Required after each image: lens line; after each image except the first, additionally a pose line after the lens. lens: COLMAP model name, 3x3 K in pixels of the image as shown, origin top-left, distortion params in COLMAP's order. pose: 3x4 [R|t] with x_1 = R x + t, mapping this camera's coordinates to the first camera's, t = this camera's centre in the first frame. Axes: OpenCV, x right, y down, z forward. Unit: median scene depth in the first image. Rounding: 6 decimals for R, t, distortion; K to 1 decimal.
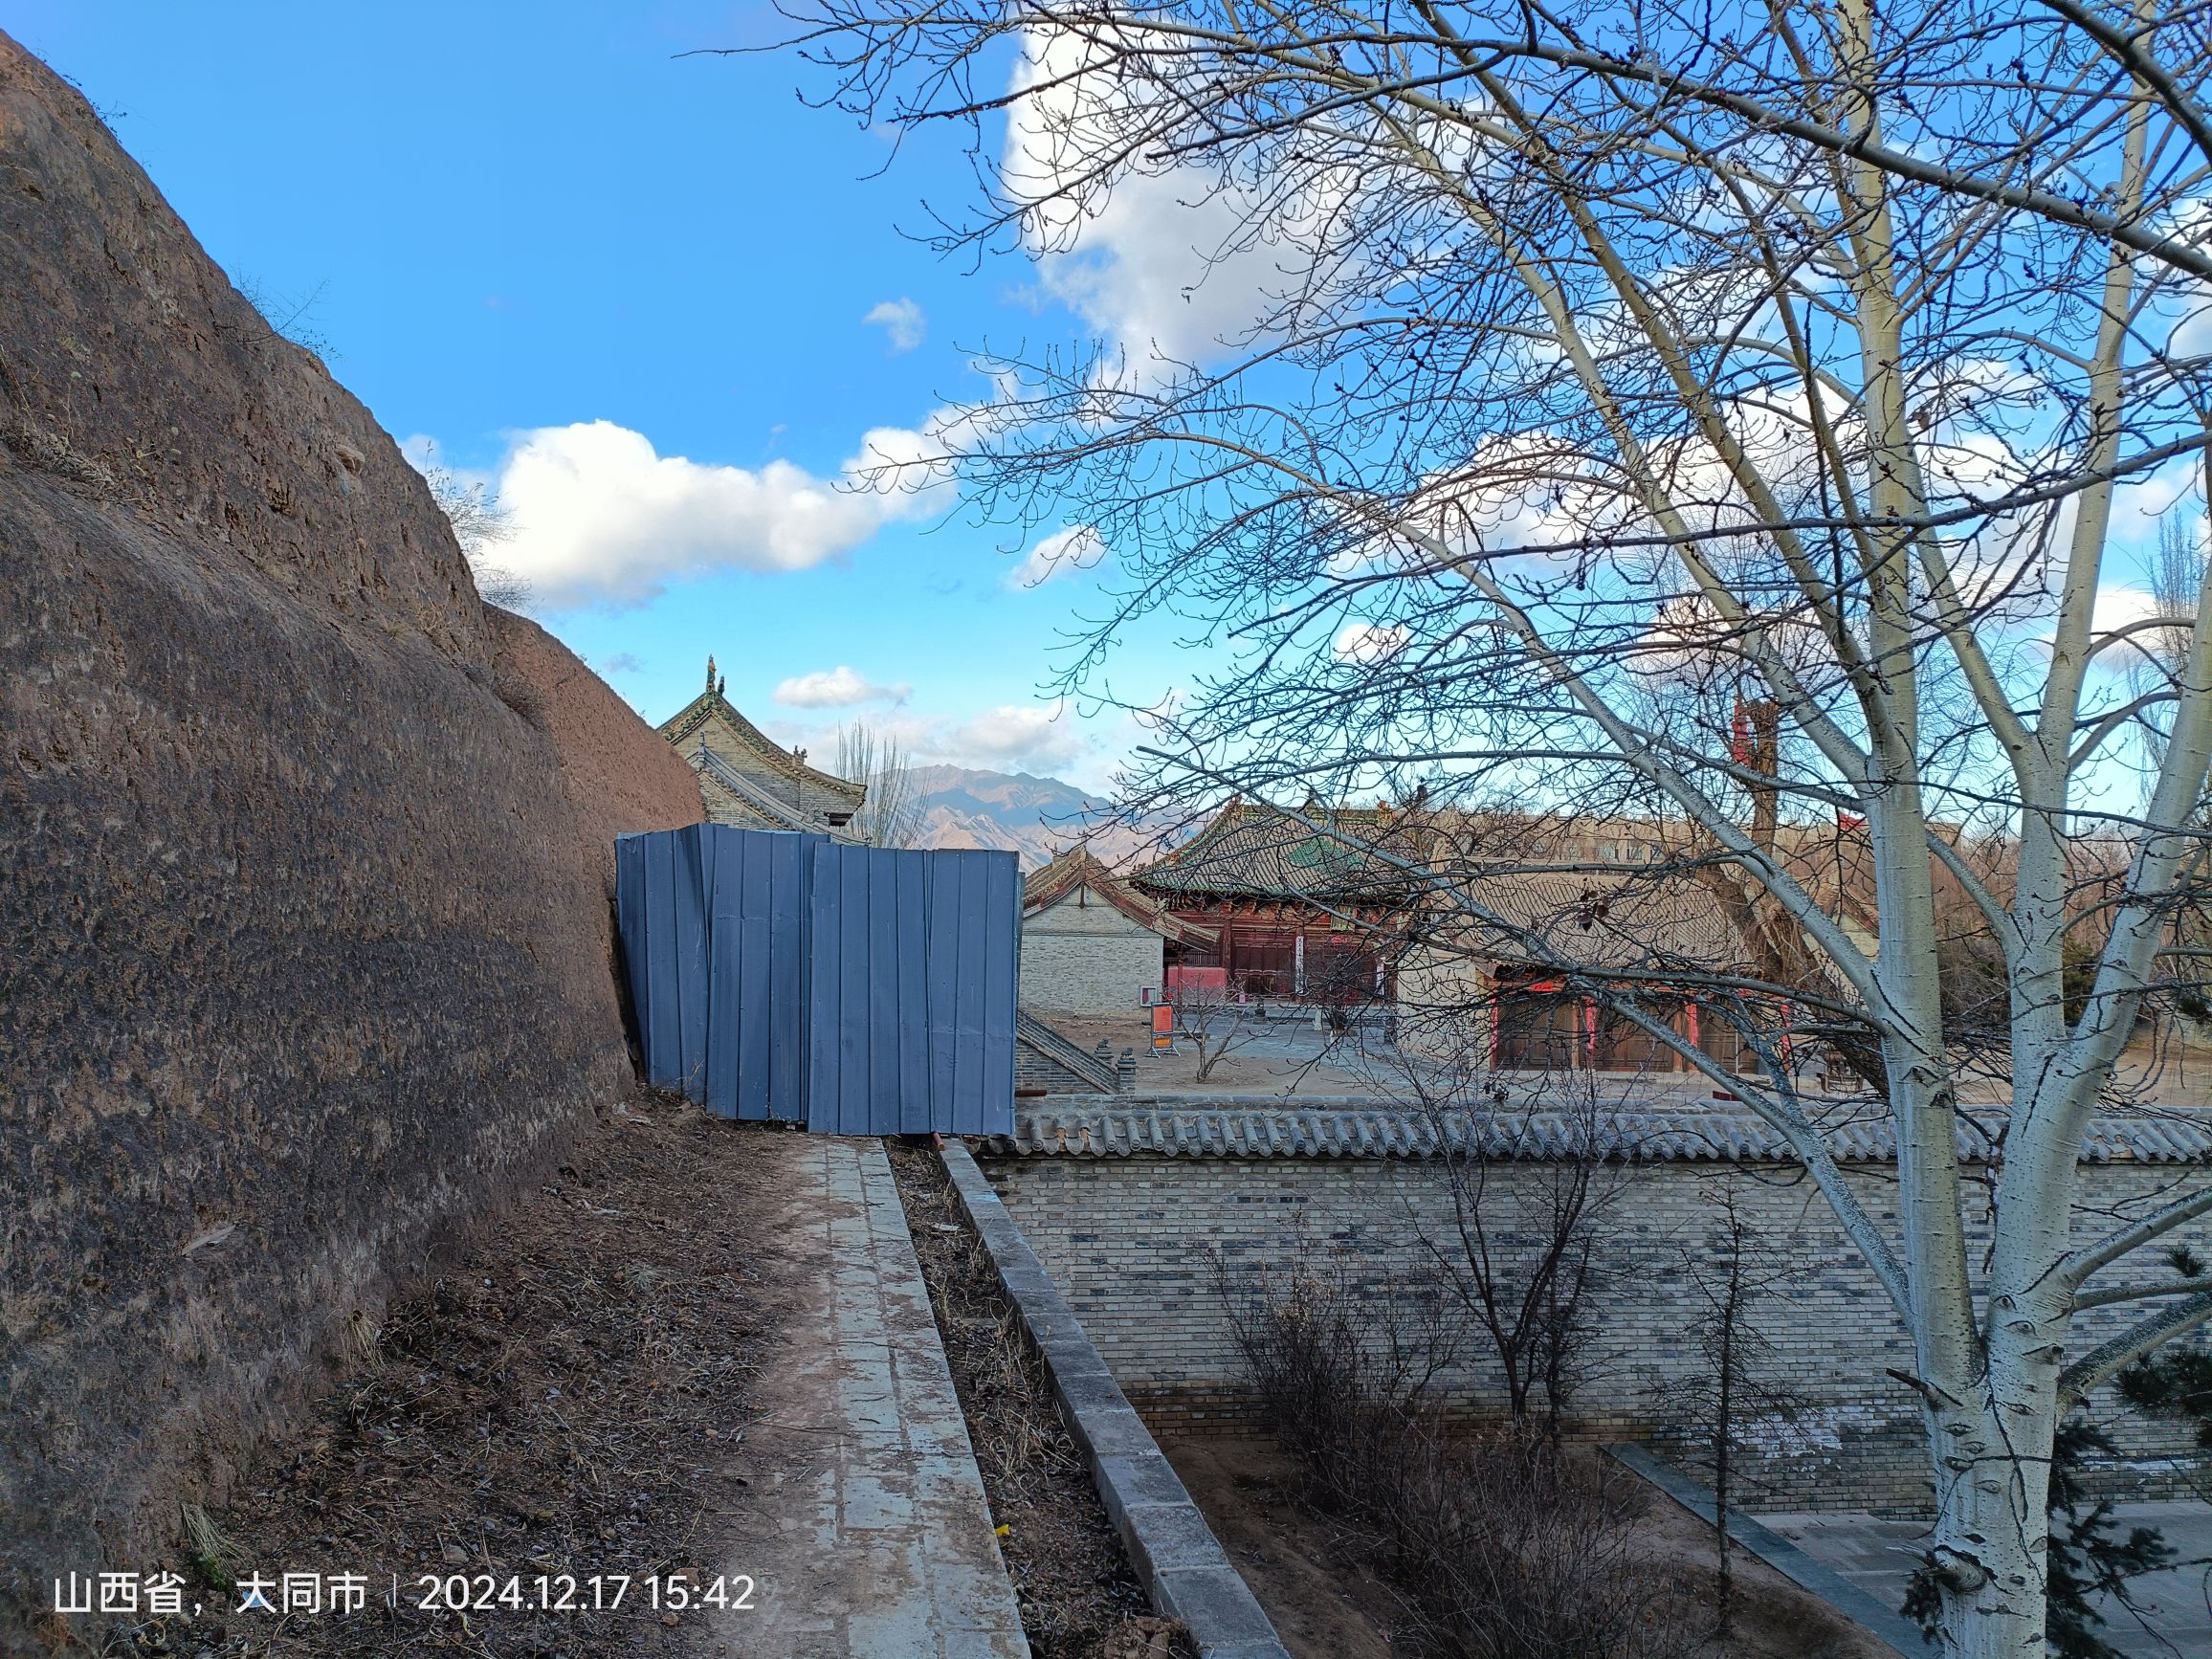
lens RADIAL K [[1612.7, 0, 1105.1], [0, 1612.7, 830.7], [0, 0, 1]] dist [0.008611, 0.000016]
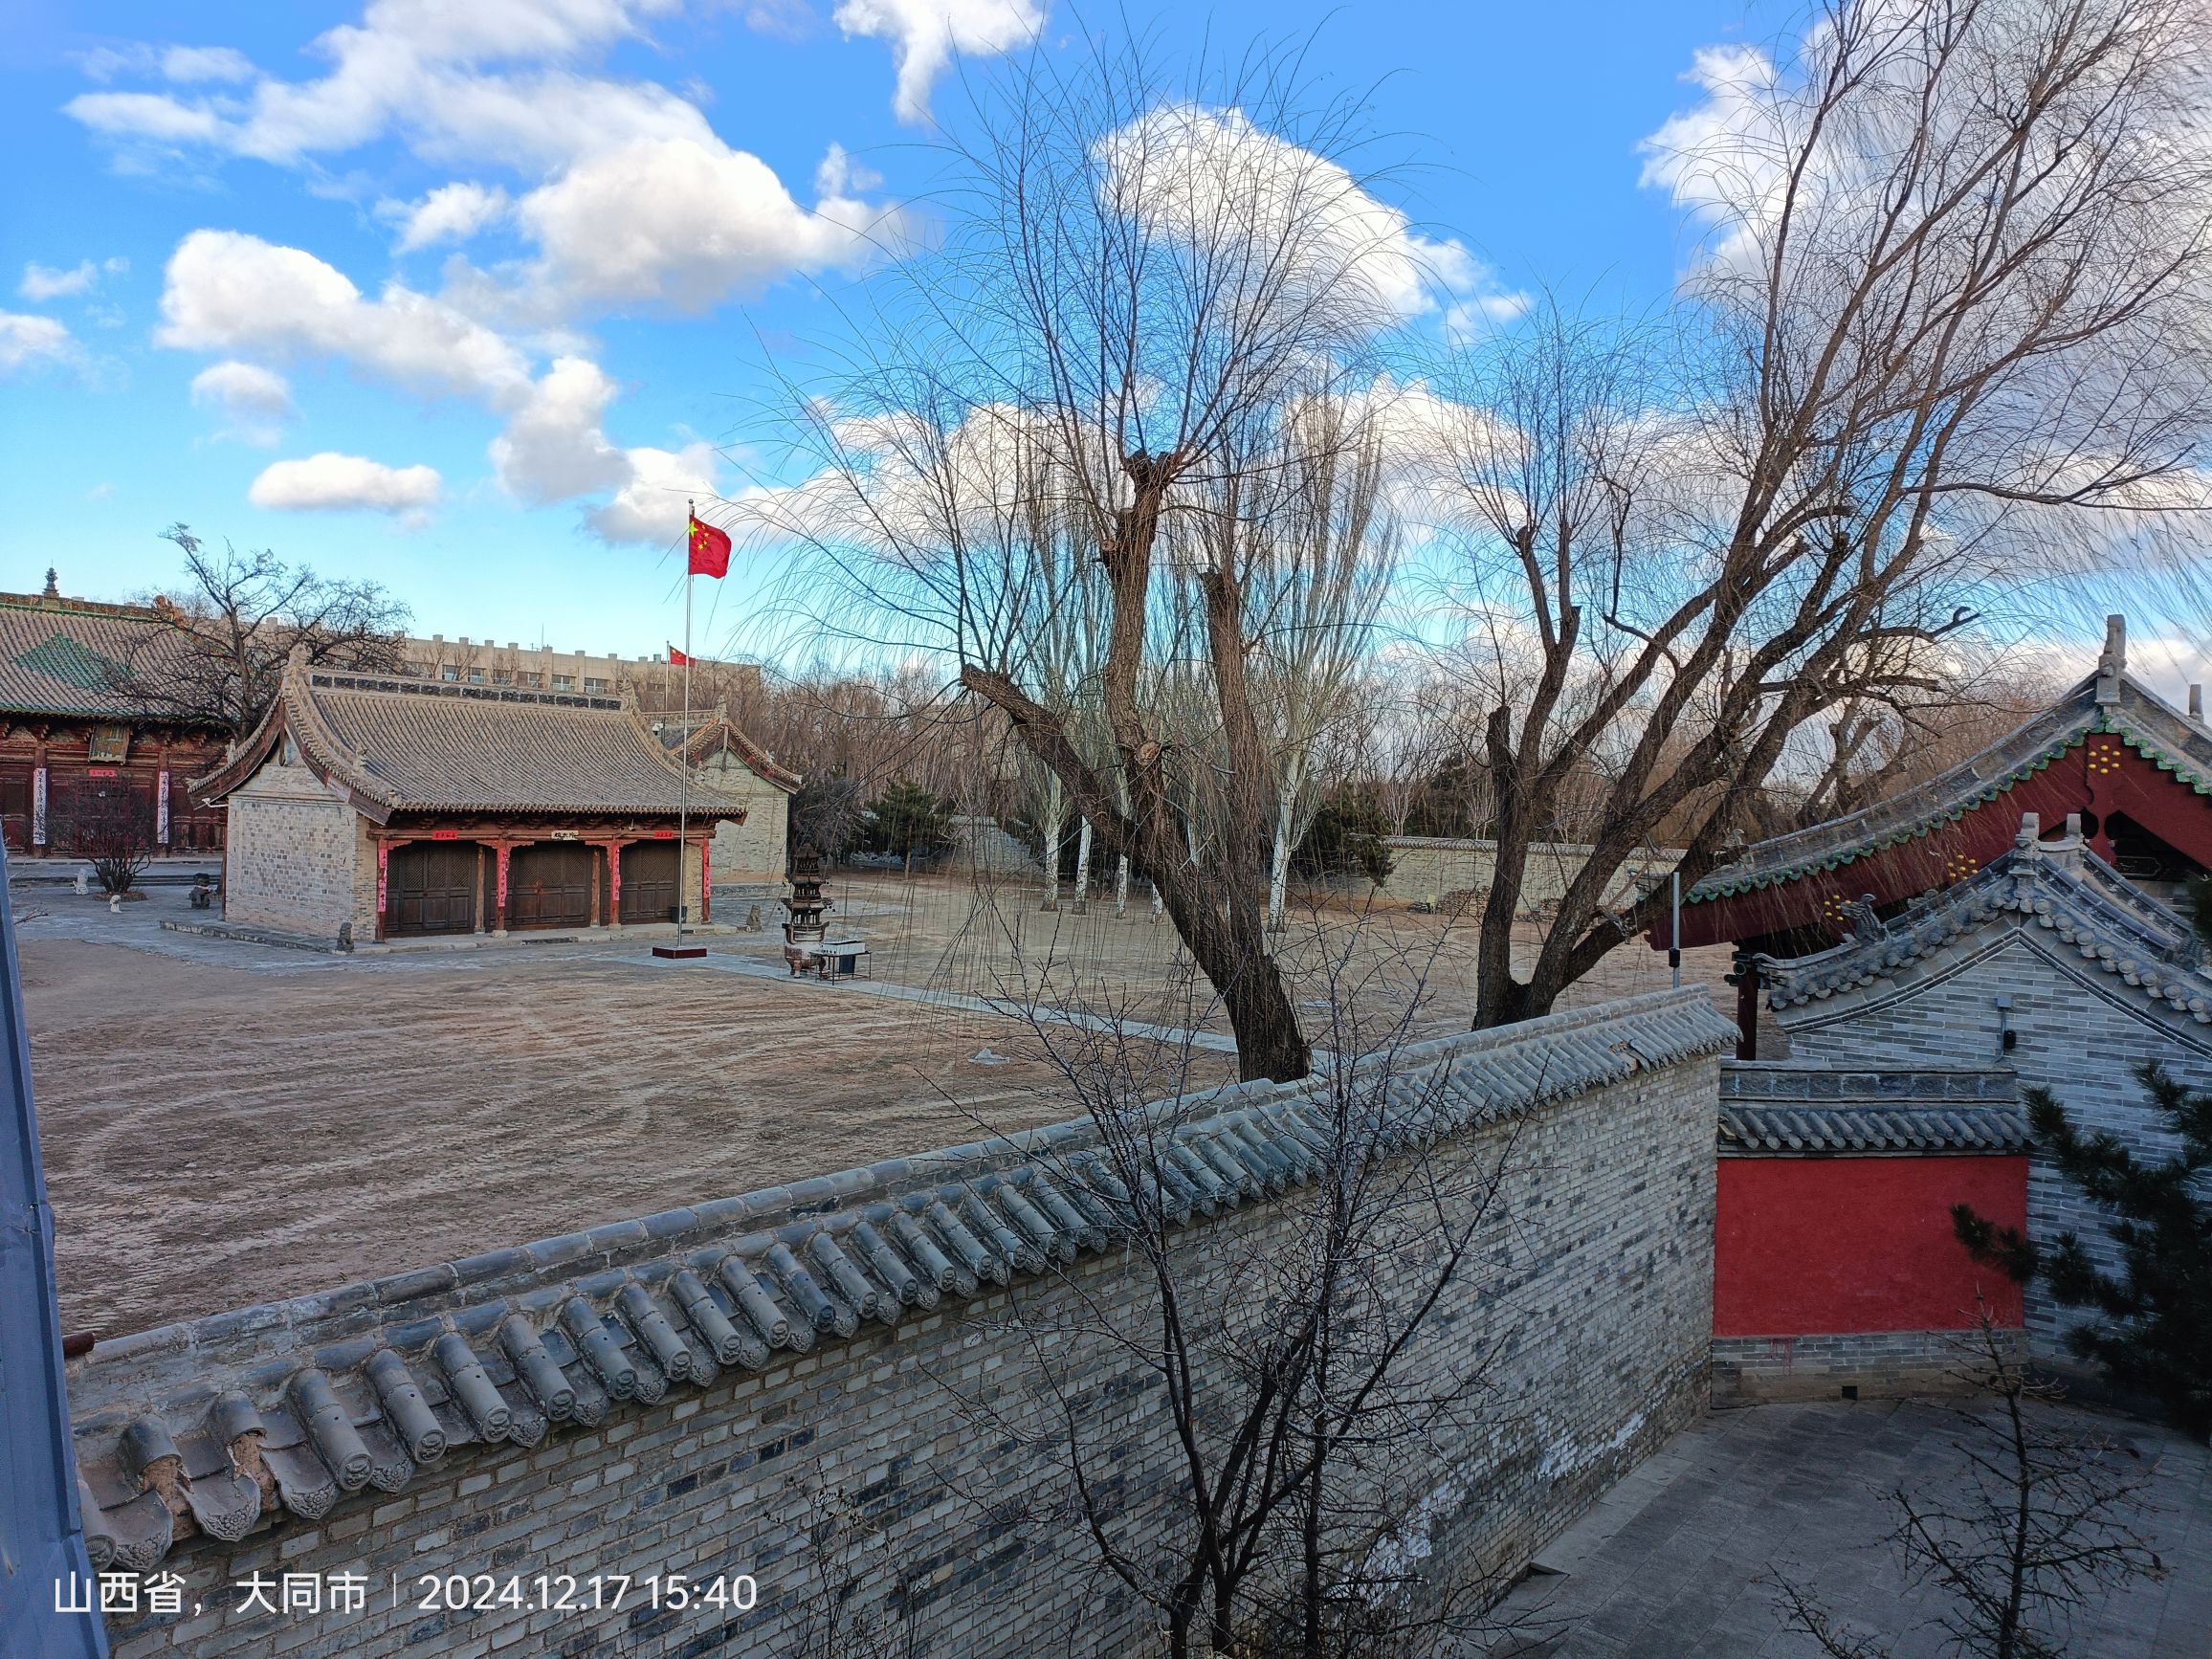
lens RADIAL K [[1612.7, 0, 1104.7], [0, 1612.7, 823.0], [0, 0, 1]] dist [0.008611, 0.000016]
pose [[0.744932, -0.017330, 0.666915, -0.029743], [-0.048708, 0.995582, 0.080276, 0.011380], [-0.665360, -0.092285, 0.740797, 0.211236]]
